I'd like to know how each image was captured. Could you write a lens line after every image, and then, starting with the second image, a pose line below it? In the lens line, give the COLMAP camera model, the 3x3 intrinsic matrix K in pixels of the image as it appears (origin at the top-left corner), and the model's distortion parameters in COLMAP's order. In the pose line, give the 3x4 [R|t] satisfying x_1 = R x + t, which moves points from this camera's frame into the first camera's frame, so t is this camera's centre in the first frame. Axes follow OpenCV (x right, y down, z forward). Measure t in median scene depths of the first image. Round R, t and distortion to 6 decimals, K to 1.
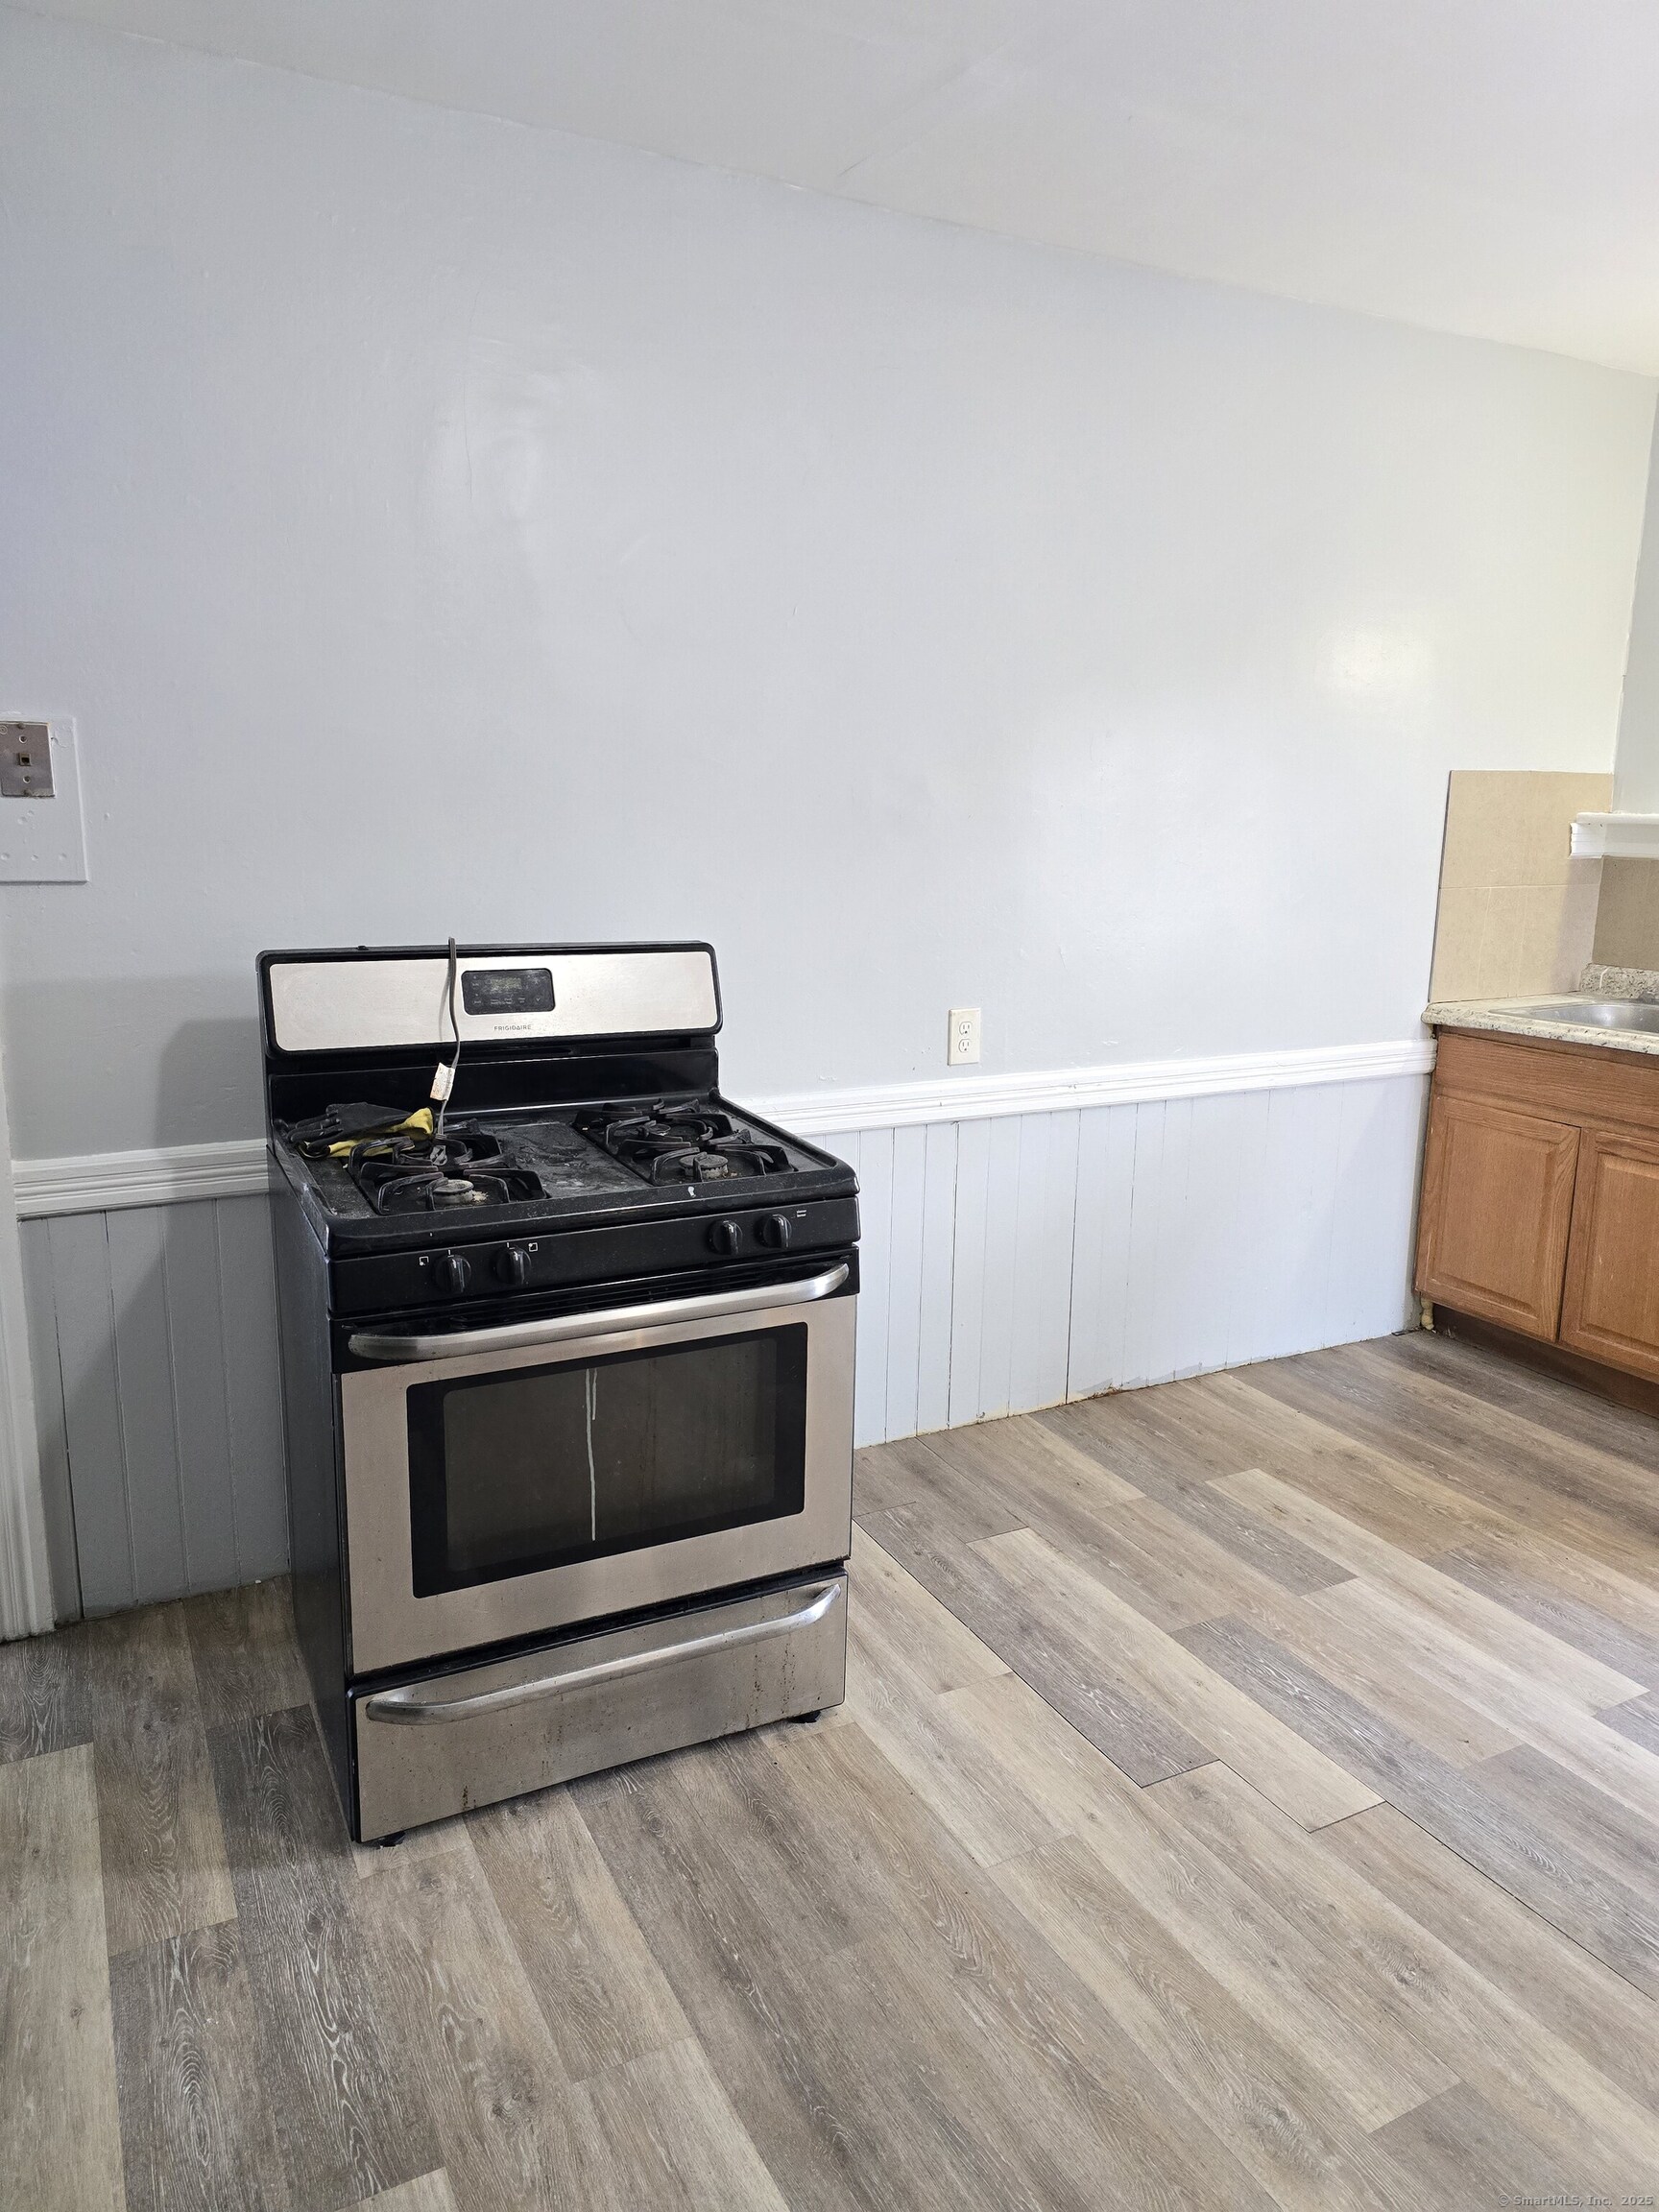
lens RADIAL K [[1499.0, 0, 823.5], [0, 1499.0, 1090.1], [0, 0, 1]] dist [0.059769, -0.047093]
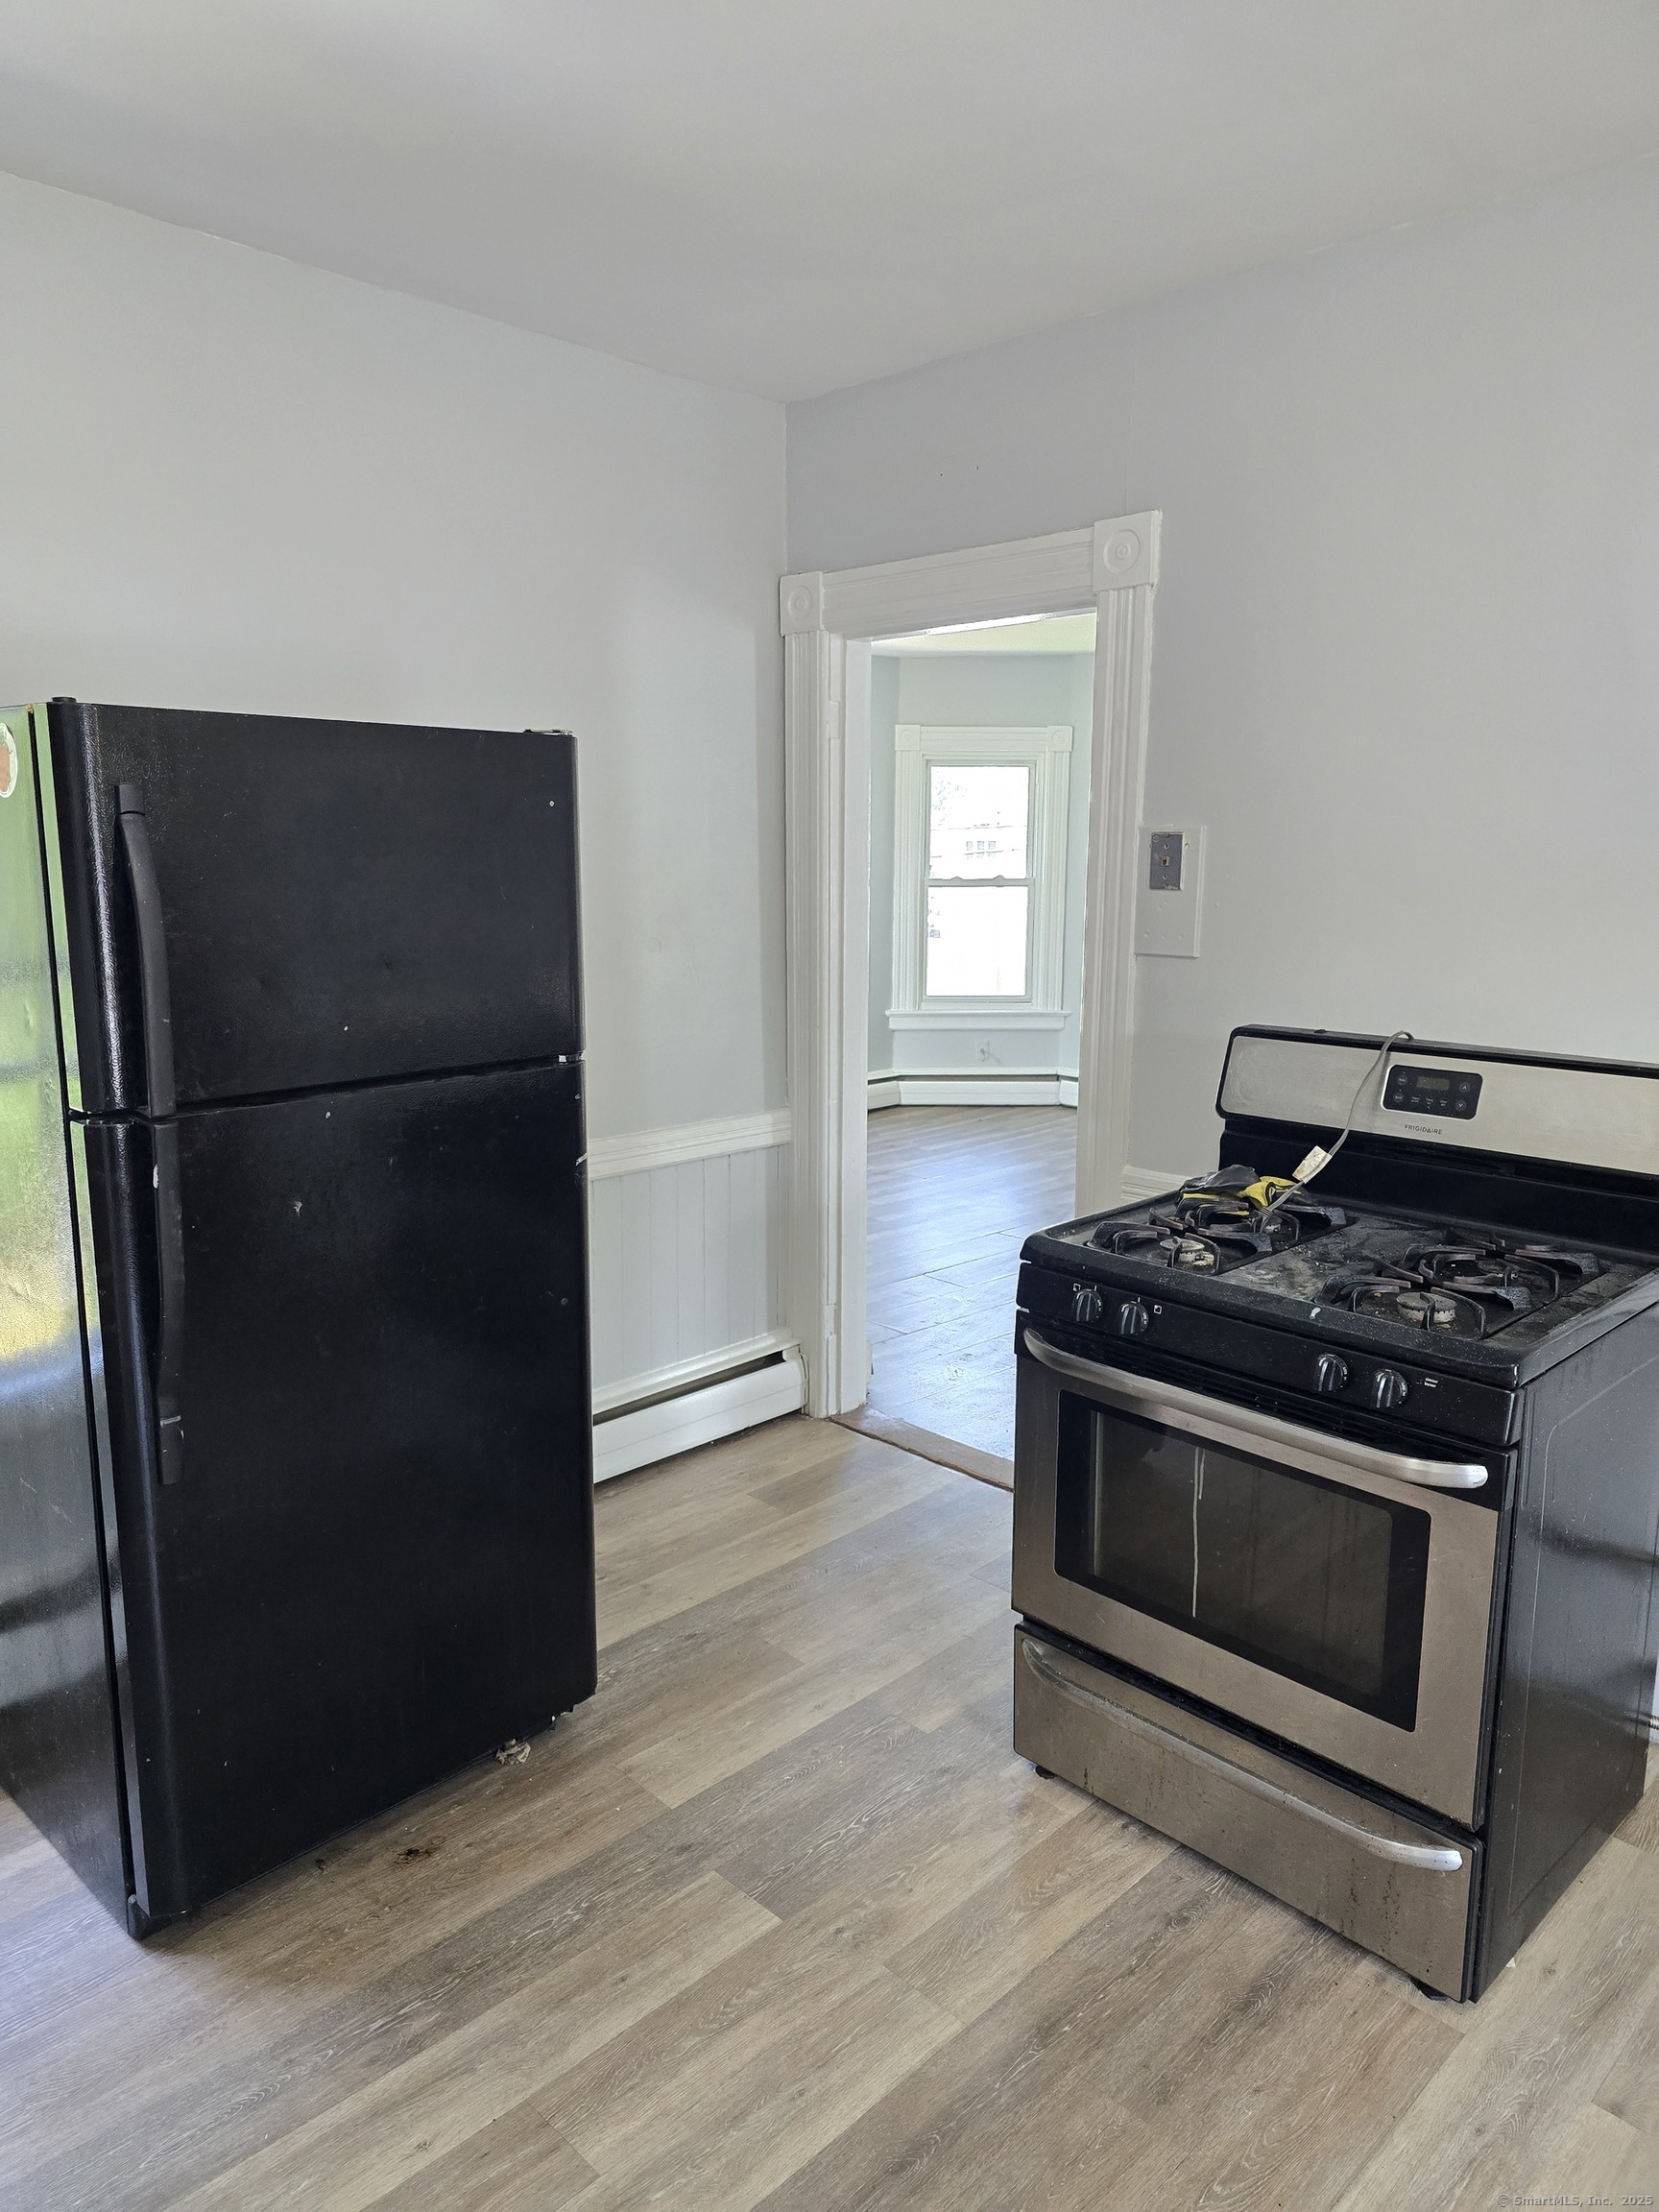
lens RADIAL K [[1476.6, 0, 827.9], [0, 1476.6, 1116.6], [0, 0, 1]] dist [0.047901, -0.039796]
pose [[0.301548, 0.156875, -0.940457, 0.718904], [-0.188031, 0.976785, 0.102644, -0.095285], [0.934726, 0.145883, 0.324044, 0.426903]]
